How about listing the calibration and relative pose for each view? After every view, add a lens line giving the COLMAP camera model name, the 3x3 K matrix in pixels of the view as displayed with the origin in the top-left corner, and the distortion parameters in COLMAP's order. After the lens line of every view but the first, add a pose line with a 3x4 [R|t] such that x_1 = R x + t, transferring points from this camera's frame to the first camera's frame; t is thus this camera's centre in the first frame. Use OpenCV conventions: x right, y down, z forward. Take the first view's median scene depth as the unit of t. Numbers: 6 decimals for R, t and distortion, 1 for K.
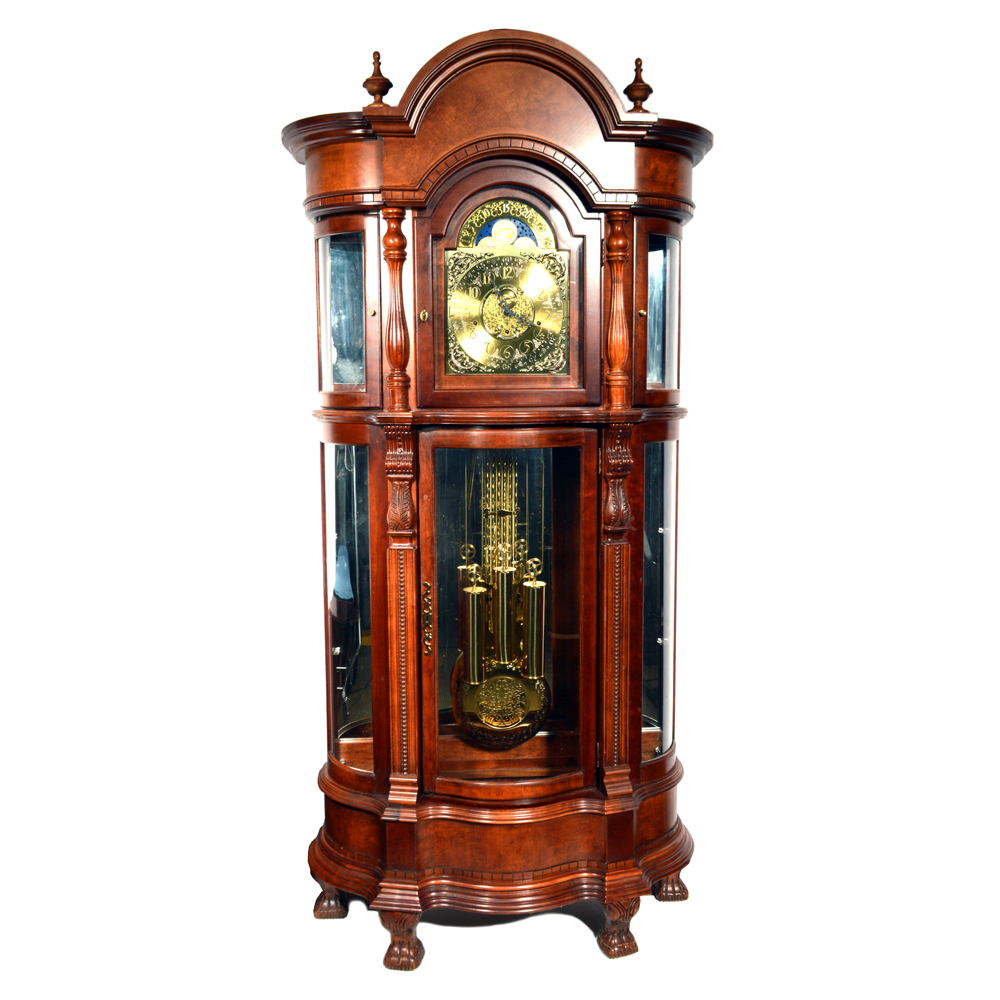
lens RADIAL K [[1098.6, 0, 500.0], [0, 1098.6, 500.0], [0, 0, 1]] dist [-0.013678, -0.006661]
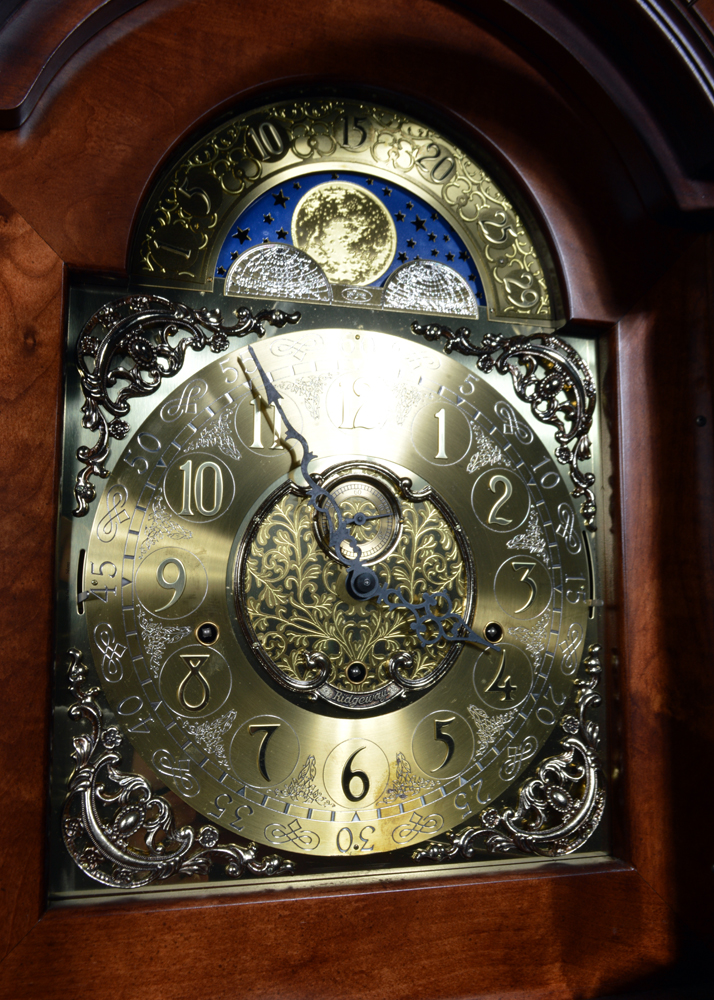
lens RADIAL K [[1037.9, 0, 357.0], [0, 1037.9, 500.0], [0, 0, 1]] dist [-0.009403, -0.012284]
pose [[0.976986, 0.027009, 0.211587, -0.036985], [0.025663, 0.969861, -0.242302, -0.137901], [-0.211755, 0.242155, 0.946848, 0.807657]]
